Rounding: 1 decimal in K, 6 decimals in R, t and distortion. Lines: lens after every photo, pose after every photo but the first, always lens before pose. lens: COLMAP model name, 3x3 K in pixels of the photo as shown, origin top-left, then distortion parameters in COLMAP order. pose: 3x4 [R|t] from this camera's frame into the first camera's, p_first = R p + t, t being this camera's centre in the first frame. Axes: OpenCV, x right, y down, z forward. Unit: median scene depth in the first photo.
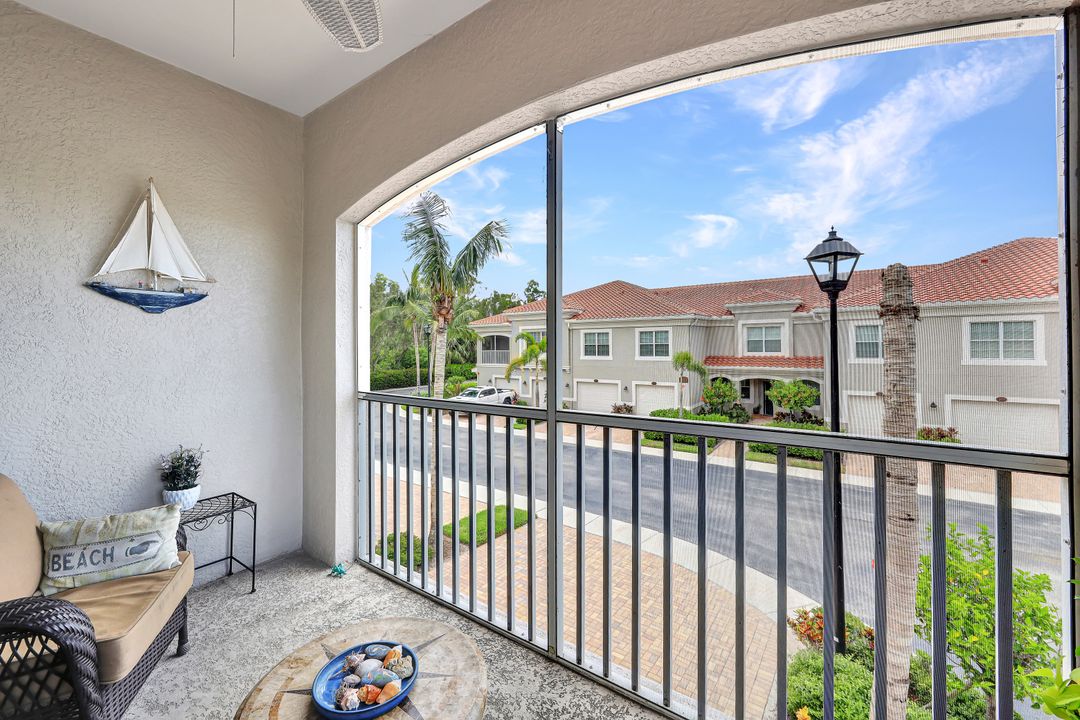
lens RADIAL K [[439.5, 0, 541.9], [0, 439.5, 353.5], [0, 0, 1]] dist [0.002370, 0.000292]
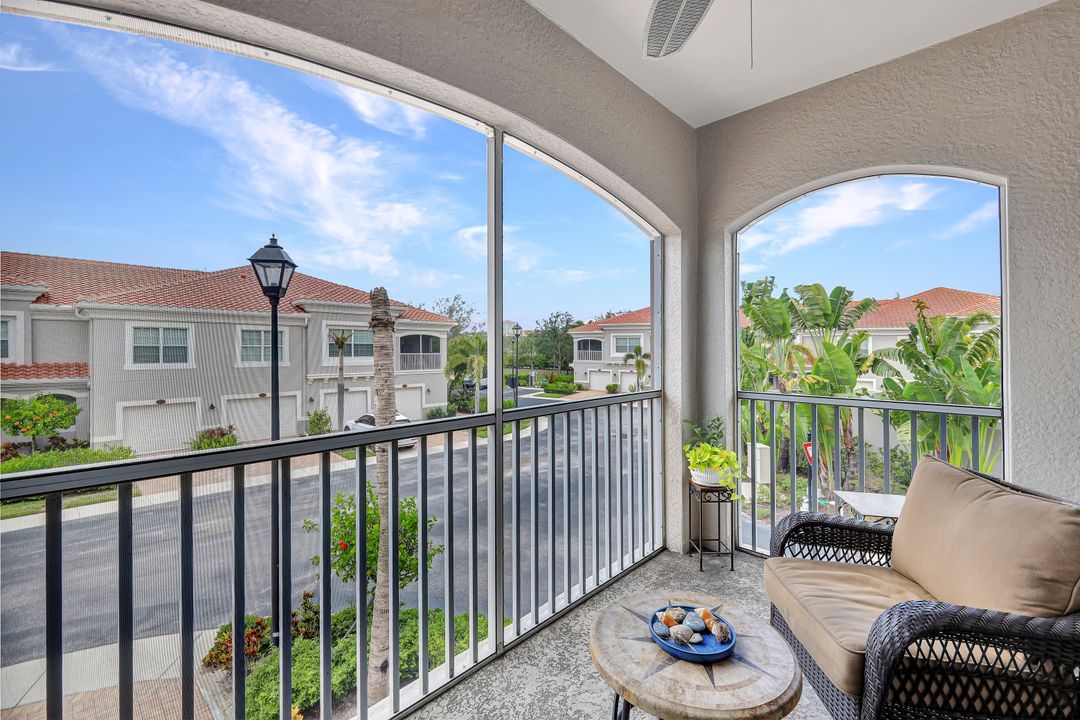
lens RADIAL K [[461.5, 0, 542.3], [0, 461.5, 347.6], [0, 0, 1]] dist [-0.012191, -0.000086]
pose [[0.125286, 0.008005, 0.992088, -0.412507], [0.014908, 0.999839, -0.009951, -0.002329], [-0.992009, 0.016036, 0.125147, 0.305150]]
